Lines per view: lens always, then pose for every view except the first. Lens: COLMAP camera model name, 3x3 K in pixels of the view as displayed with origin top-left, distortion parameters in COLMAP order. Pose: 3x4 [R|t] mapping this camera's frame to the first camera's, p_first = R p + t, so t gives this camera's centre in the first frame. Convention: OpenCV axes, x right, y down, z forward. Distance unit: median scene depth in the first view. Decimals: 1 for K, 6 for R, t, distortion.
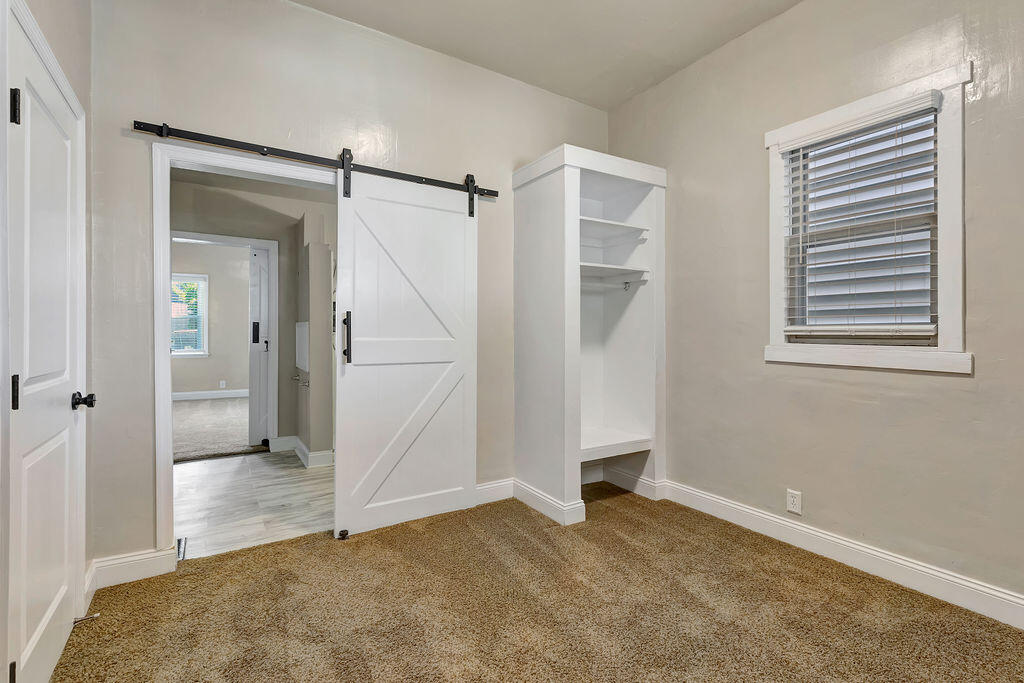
lens RADIAL K [[466.2, 0, 509.4], [0, 466.2, 336.8], [0, 0, 1]] dist [0.002545, -0.001640]
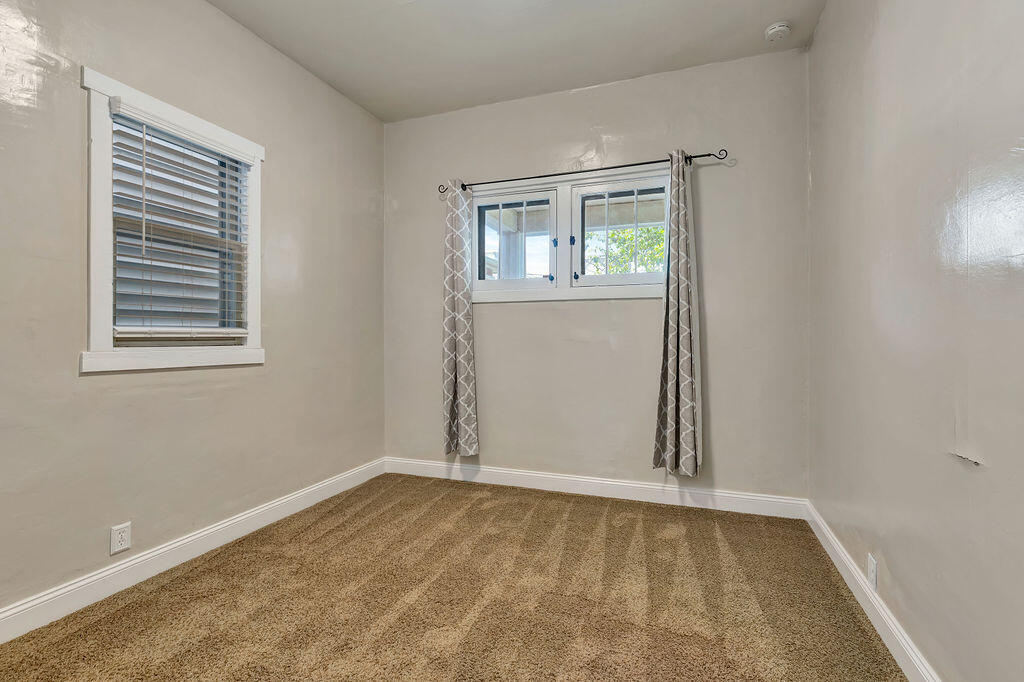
lens RADIAL K [[466.2, 0, 512.8], [0, 466.2, 337.7], [0, 0, 1]] dist [0.002545, -0.001640]
pose [[-0.613198, -0.002723, 0.789924, -0.484731], [0.003181, 0.999977, 0.005916, -0.005773], [-0.789923, 0.006140, -0.613176, 0.979306]]
